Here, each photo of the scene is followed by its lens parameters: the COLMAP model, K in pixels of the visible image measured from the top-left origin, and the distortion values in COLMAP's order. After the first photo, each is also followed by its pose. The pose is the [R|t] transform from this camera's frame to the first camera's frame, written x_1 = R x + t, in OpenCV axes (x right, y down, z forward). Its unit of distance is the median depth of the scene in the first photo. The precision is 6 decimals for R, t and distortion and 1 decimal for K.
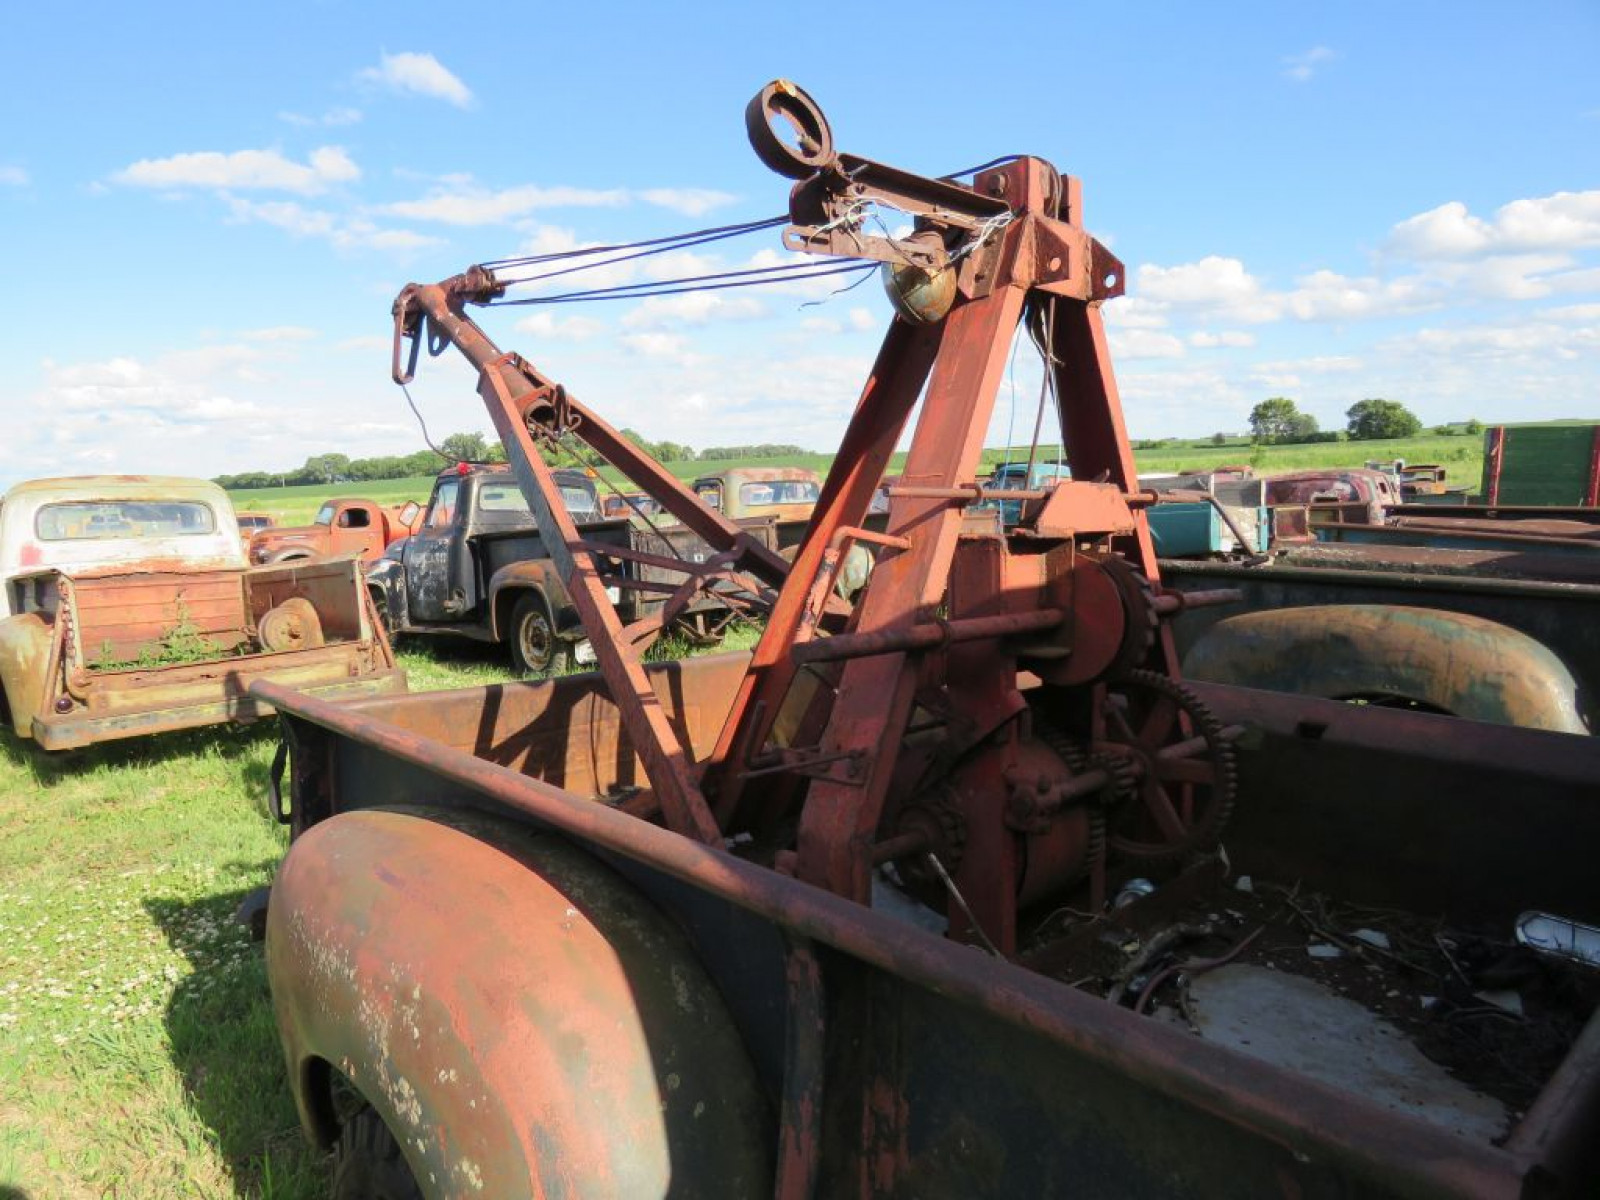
lens RADIAL K [[970.8, 0, 735.5], [0, 970.8, 581.3], [0, 0, 1]] dist [-0.001522, -0.017413]
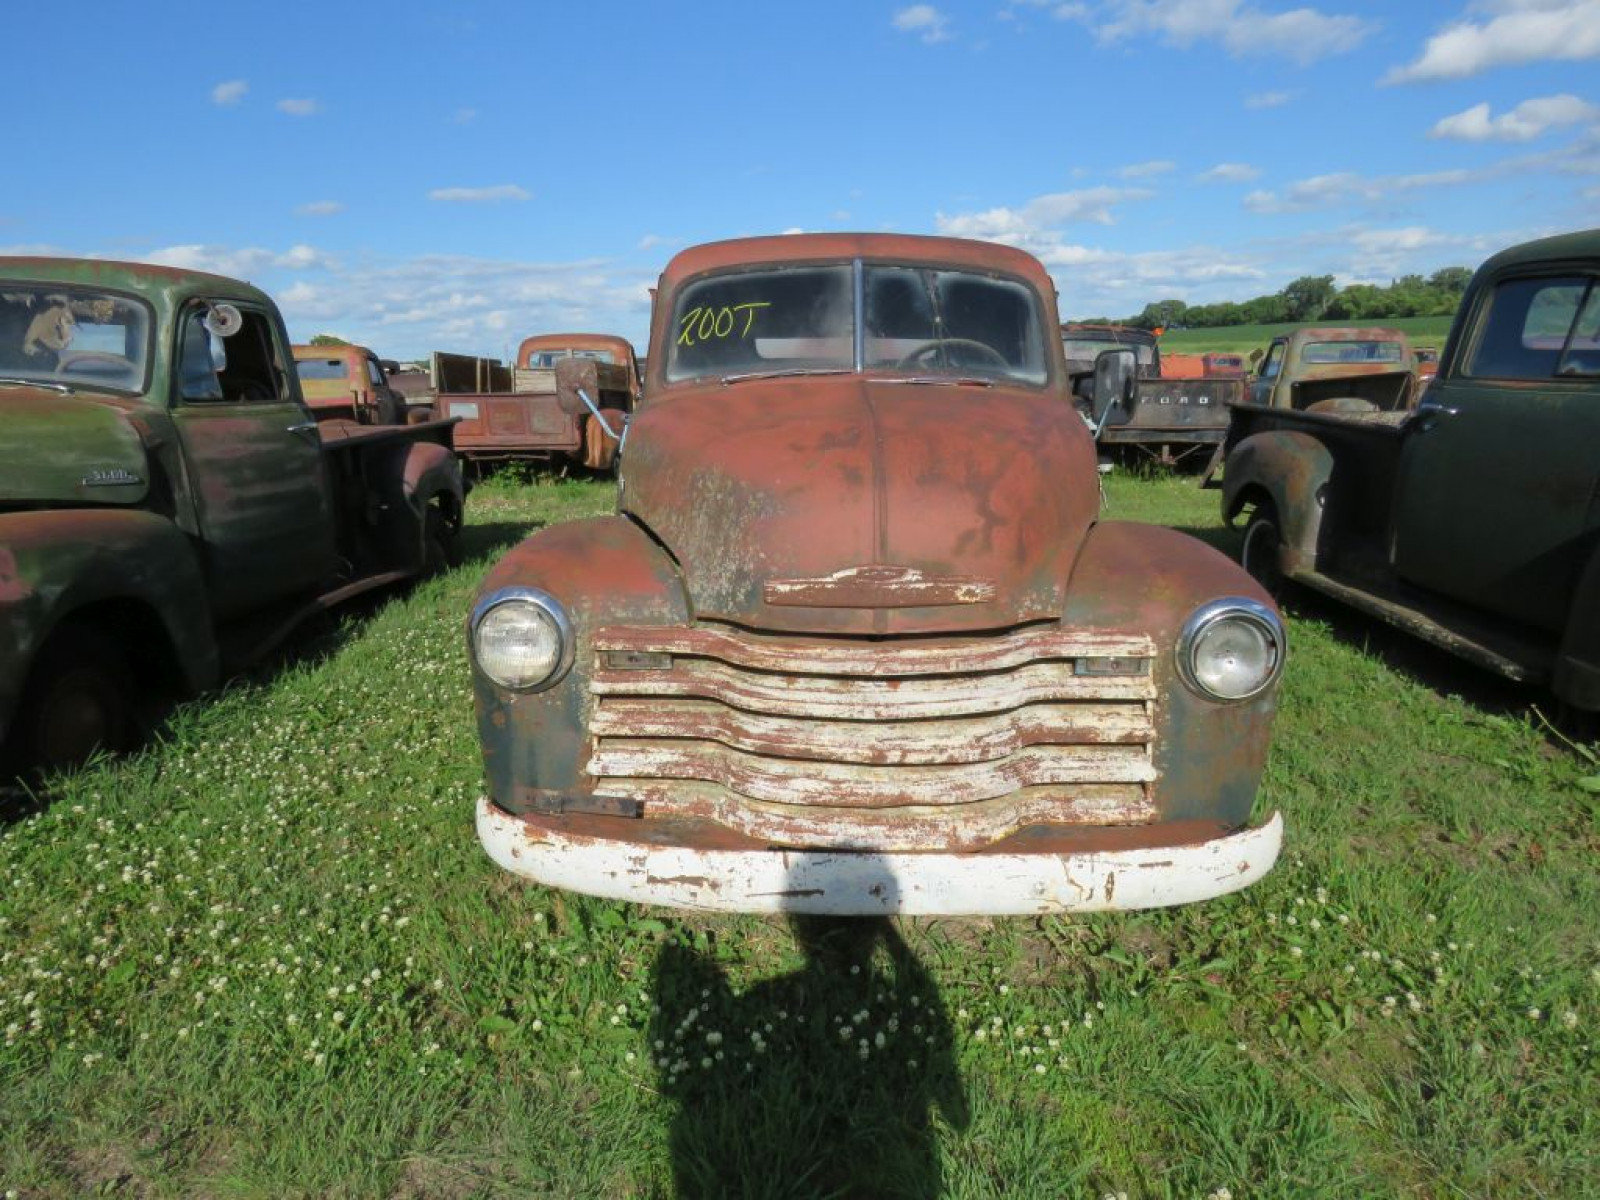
lens RADIAL K [[1083.8, 0, 798.7], [0, 1083.8, 600.5], [0, 0, 1]] dist [-0.020932, 0.021713]
pose [[0.705020, 0.178821, -0.686273, 0.146834], [-0.075838, 0.981150, 0.177747, 0.004508], [0.705121, -0.073270, 0.705291, -0.091510]]
